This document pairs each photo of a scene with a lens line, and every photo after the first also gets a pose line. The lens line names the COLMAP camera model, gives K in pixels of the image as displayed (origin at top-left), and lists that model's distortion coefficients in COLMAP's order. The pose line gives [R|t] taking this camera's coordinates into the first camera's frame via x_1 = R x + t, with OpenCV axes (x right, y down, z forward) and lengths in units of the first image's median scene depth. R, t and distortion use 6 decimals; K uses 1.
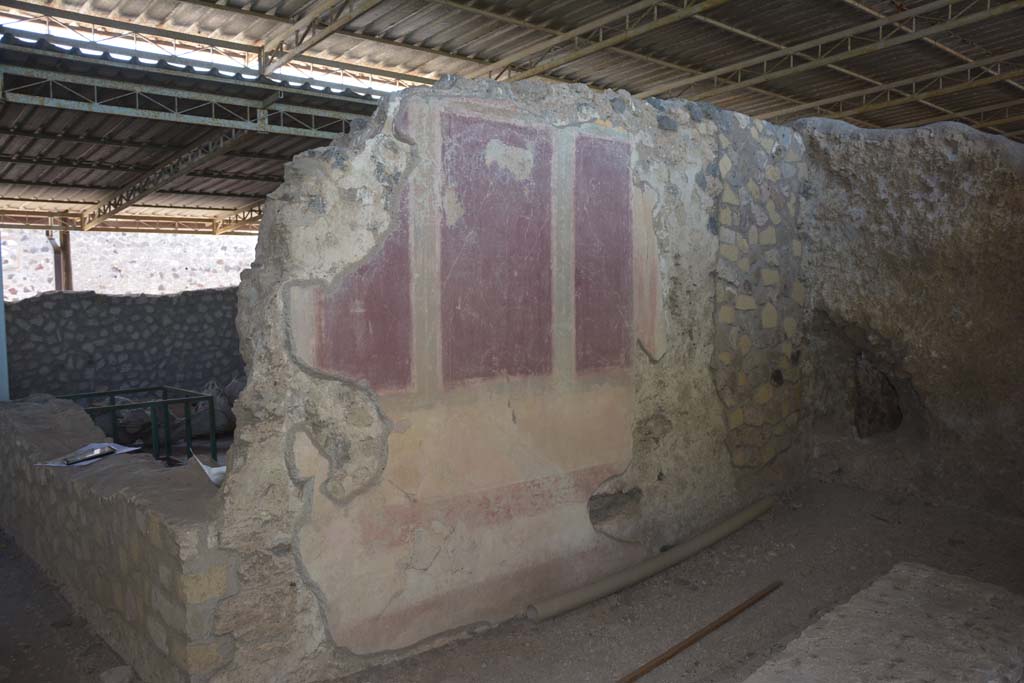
lens RADIAL K [[836.1, 0, 512.0], [0, 836.1, 341.5], [0, 0, 1]] dist [-0.151270, 0.151379]
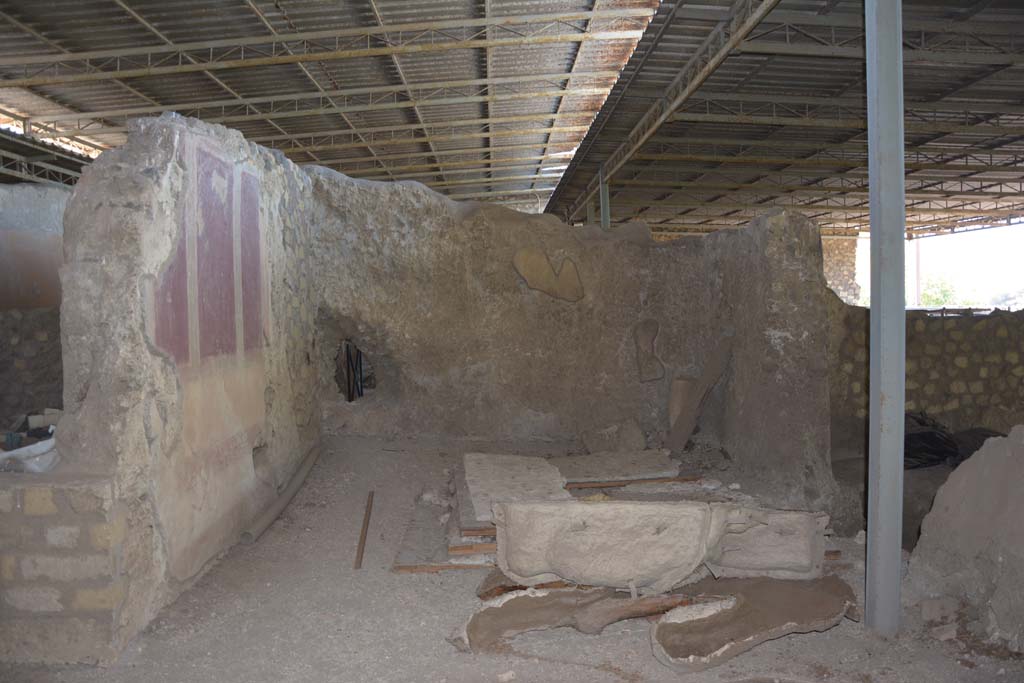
lens RADIAL K [[836.1, 0, 512.0], [0, 836.1, 341.5], [0, 0, 1]] dist [-0.151270, 0.151379]
pose [[0.635191, -0.035337, 0.771547, -0.538137], [0.052498, 0.998618, 0.002518, 0.032204], [-0.770569, 0.038905, 0.636168, -0.114689]]
